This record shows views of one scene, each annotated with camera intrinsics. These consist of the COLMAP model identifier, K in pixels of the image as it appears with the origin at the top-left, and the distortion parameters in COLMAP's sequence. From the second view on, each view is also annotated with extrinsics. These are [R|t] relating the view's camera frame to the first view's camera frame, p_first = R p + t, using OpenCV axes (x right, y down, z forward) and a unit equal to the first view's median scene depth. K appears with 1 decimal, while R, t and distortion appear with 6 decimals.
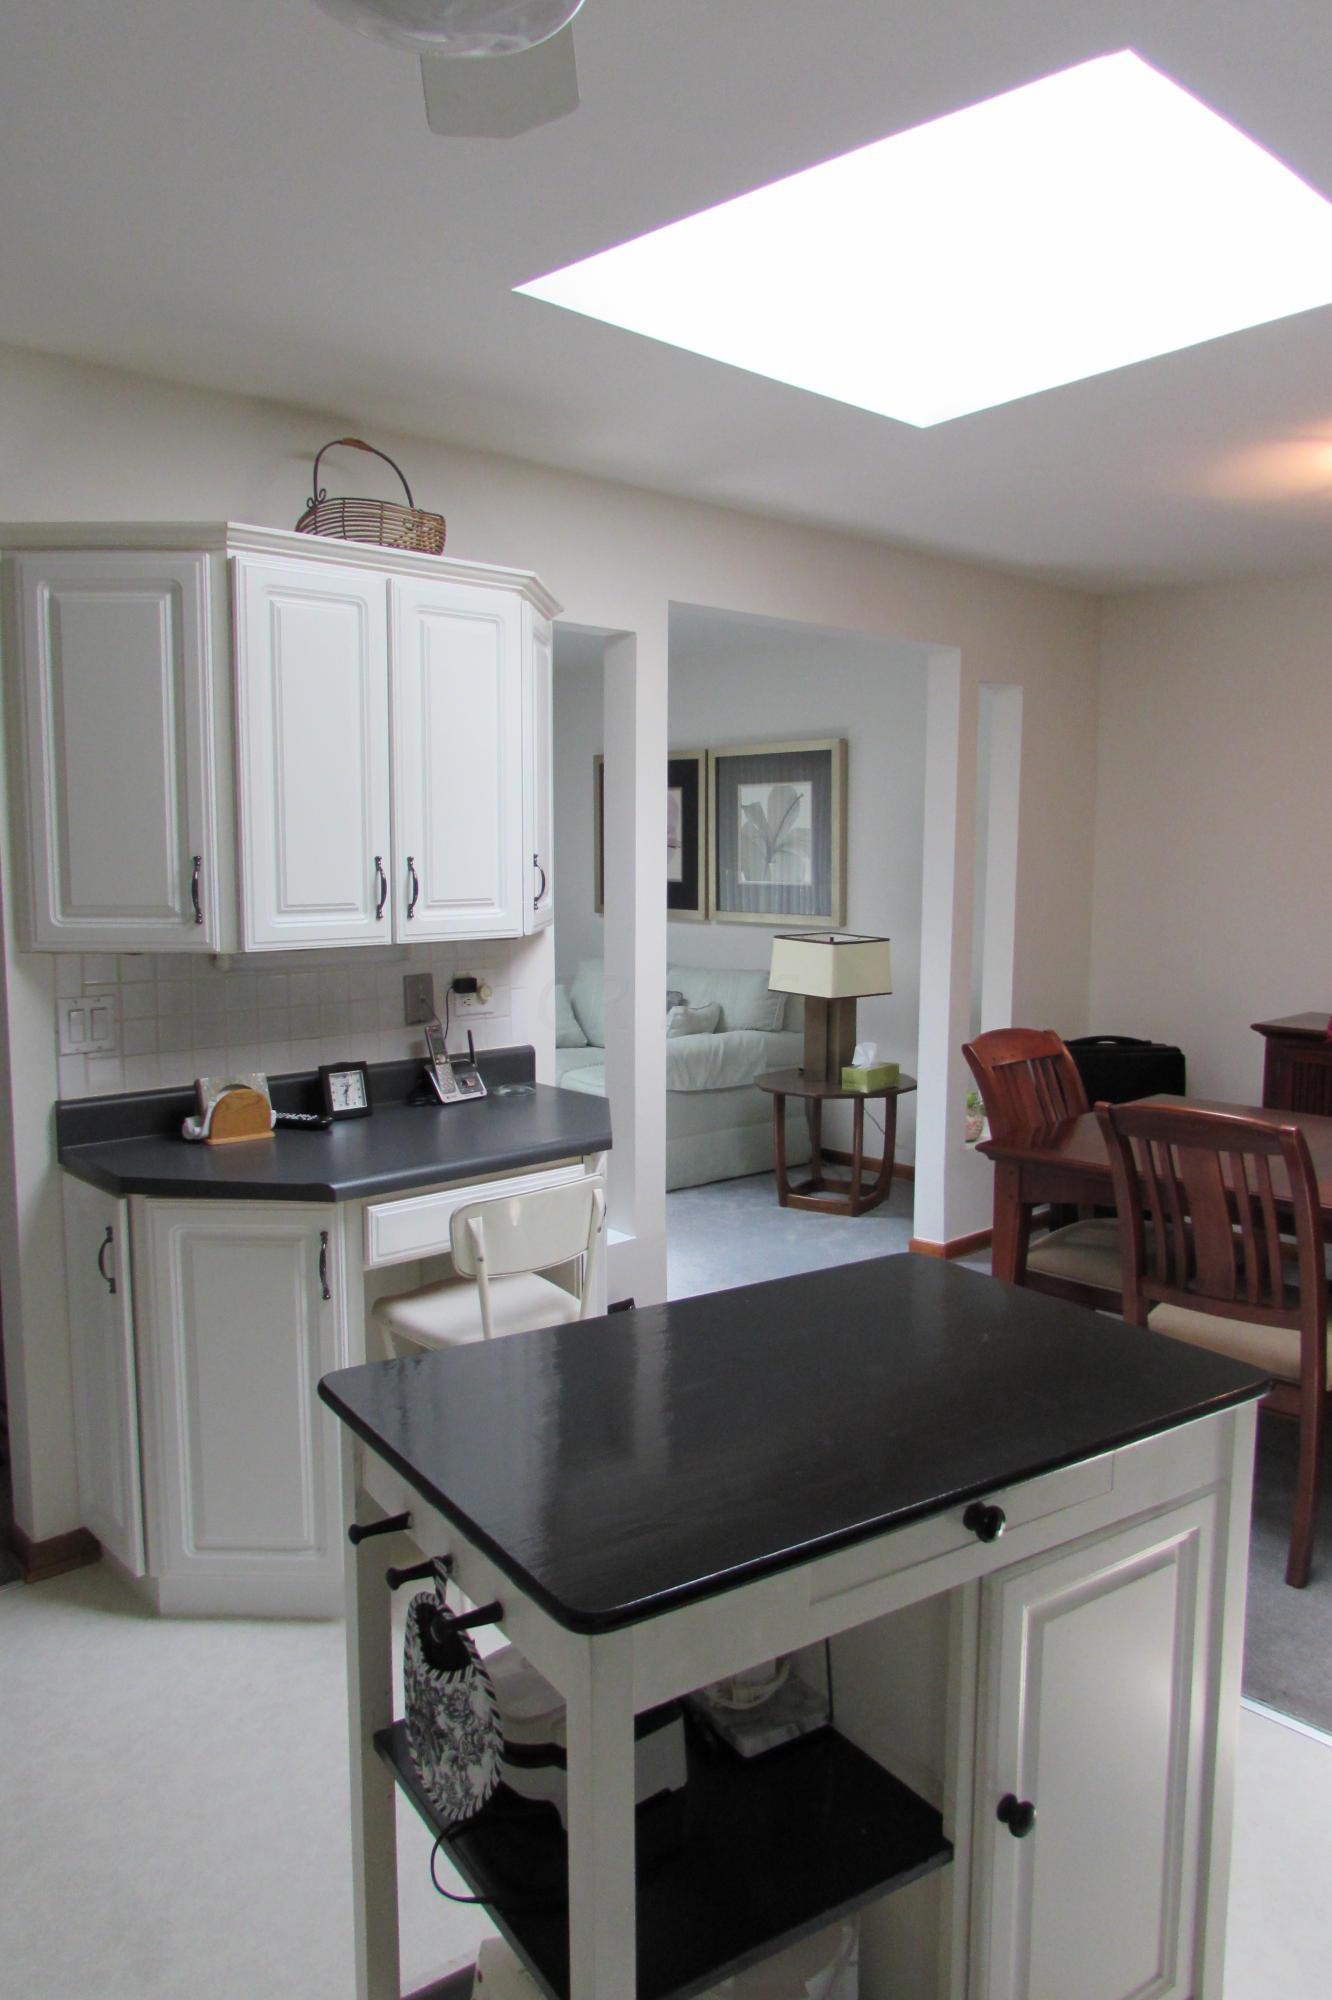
lens RADIAL K [[1400.1, 0, 672.2], [0, 1400.1, 966.4], [0, 0, 1]] dist [-0.108043, 0.068087]
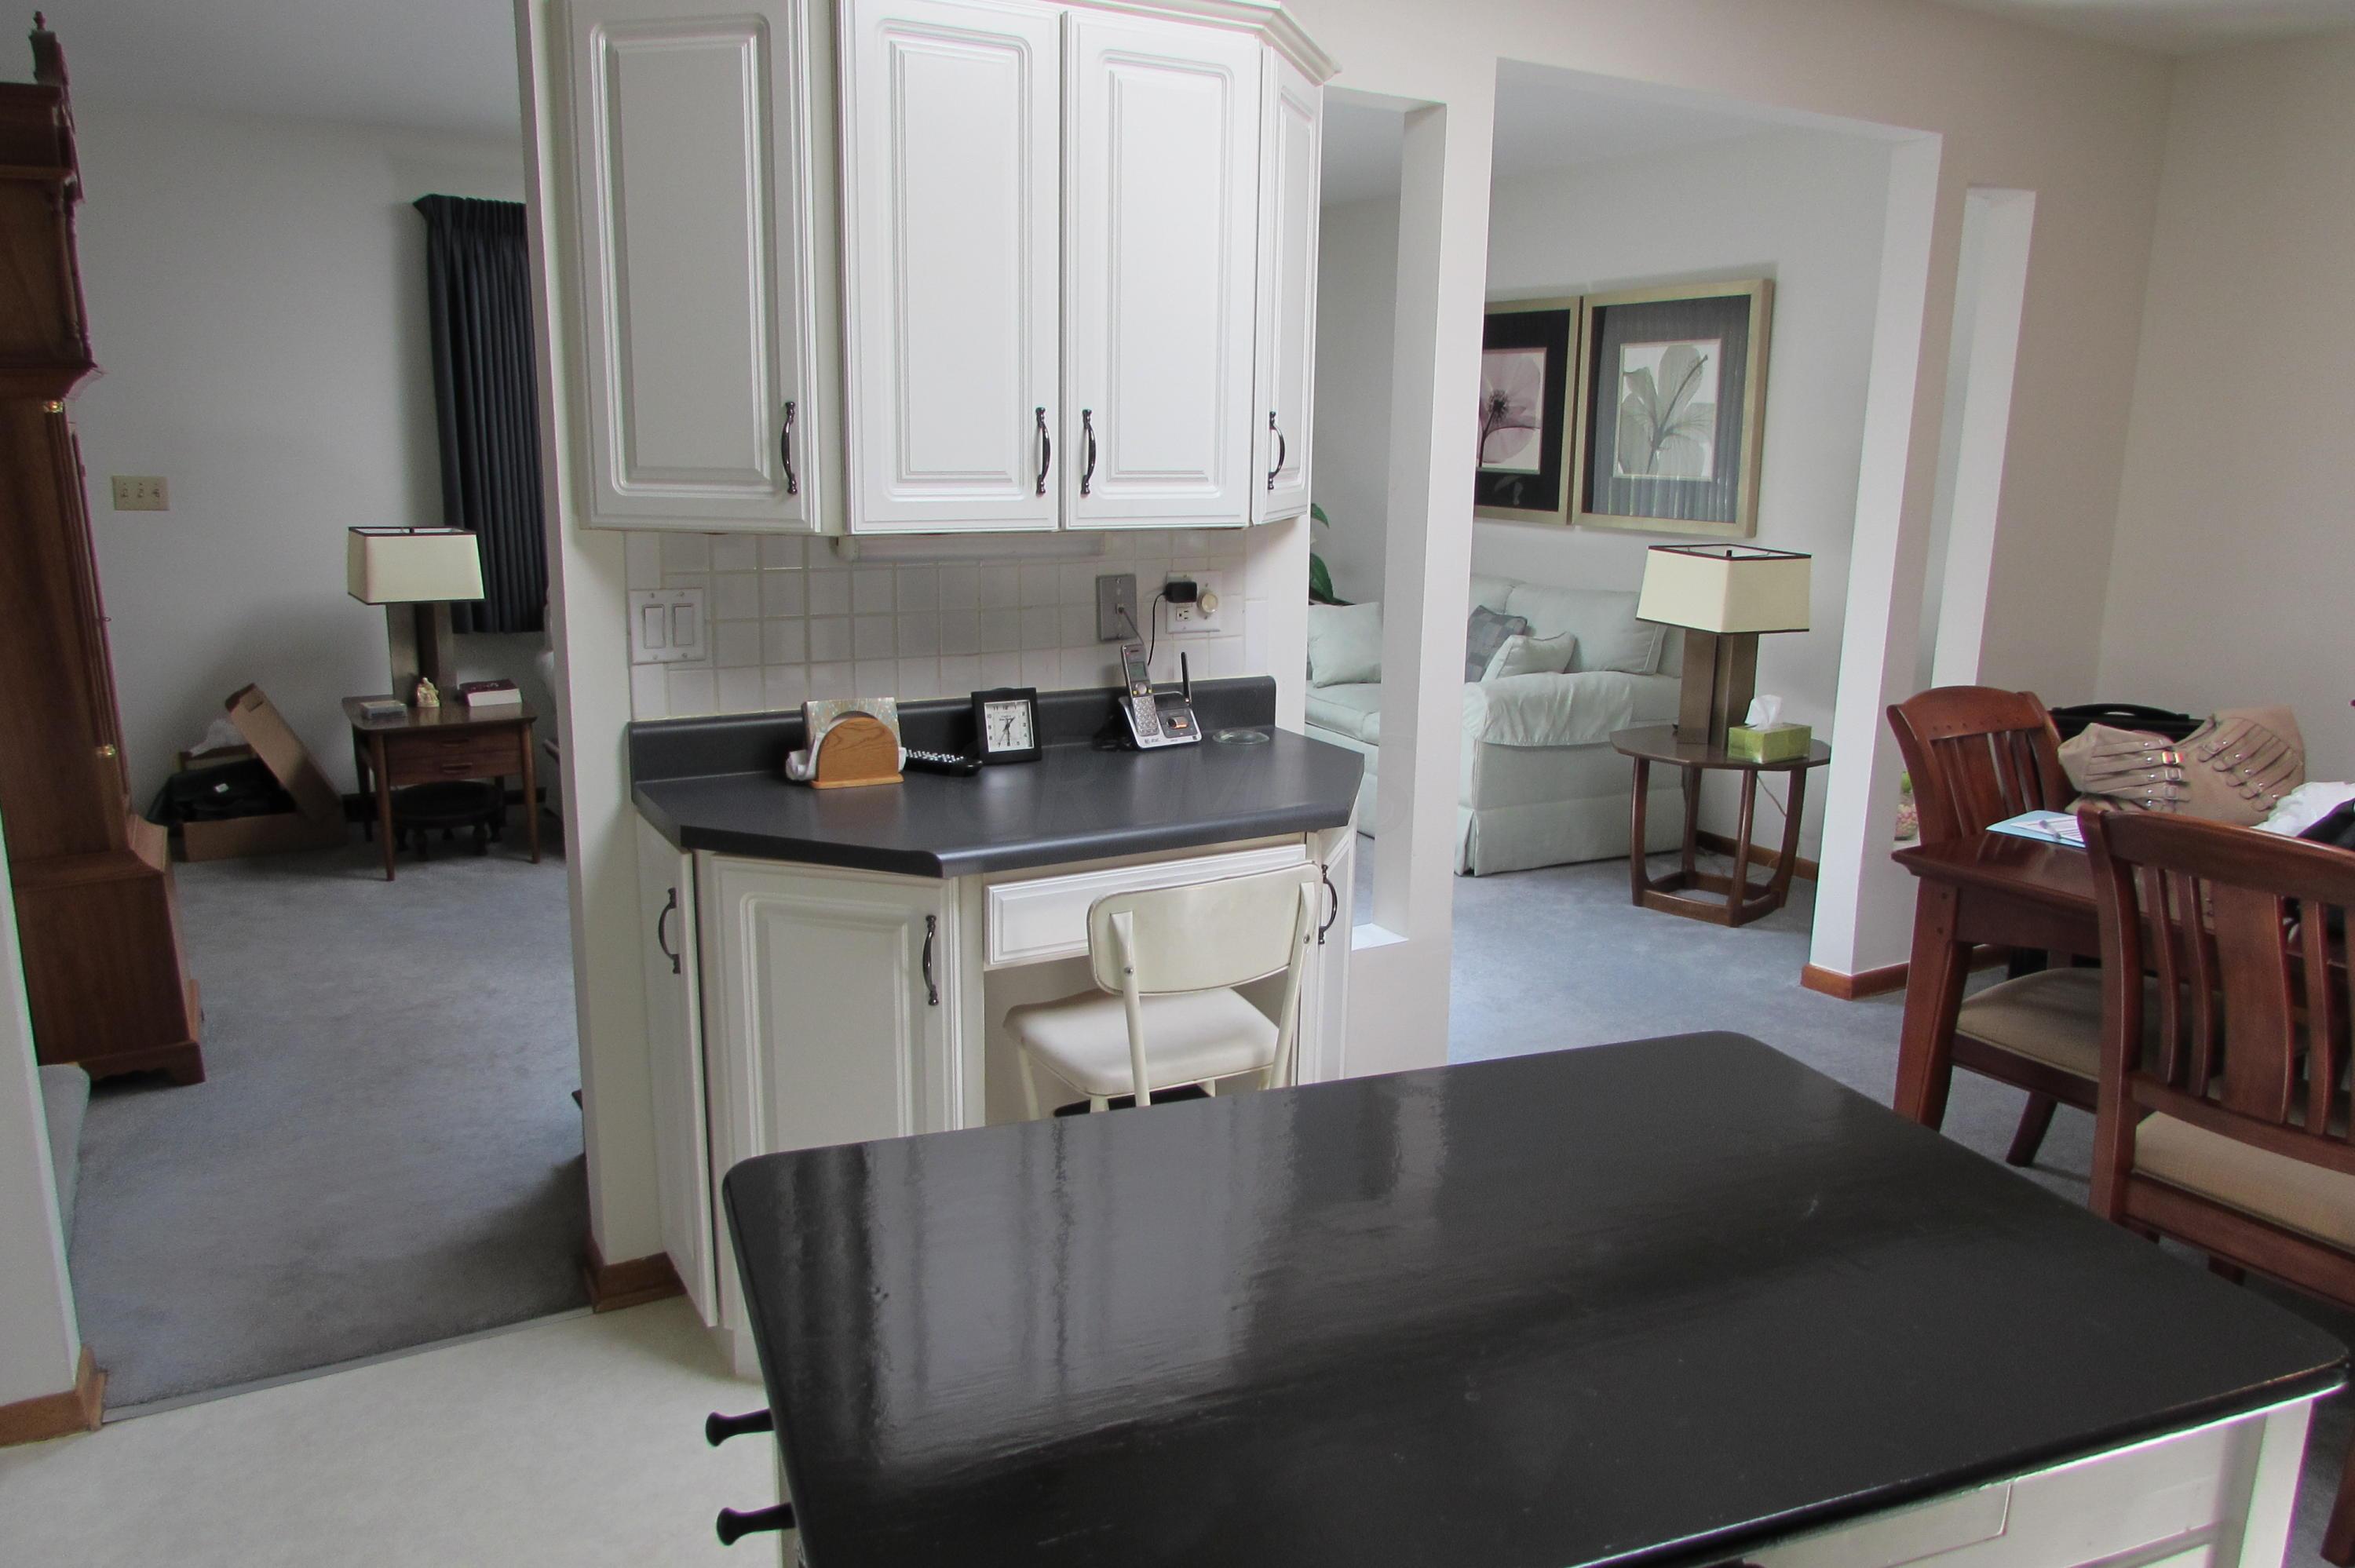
lens RADIAL K [[1645.8, 0, 1177.5], [0, 1645.8, 784.0], [0, 0, 1]] dist [-0.072656, 0.035544]
pose [[0.972291, 0.060283, -0.225867, 0.055908], [-0.032529, 0.991668, 0.124645, 0.006108], [0.231499, -0.113844, 0.966151, 0.147971]]
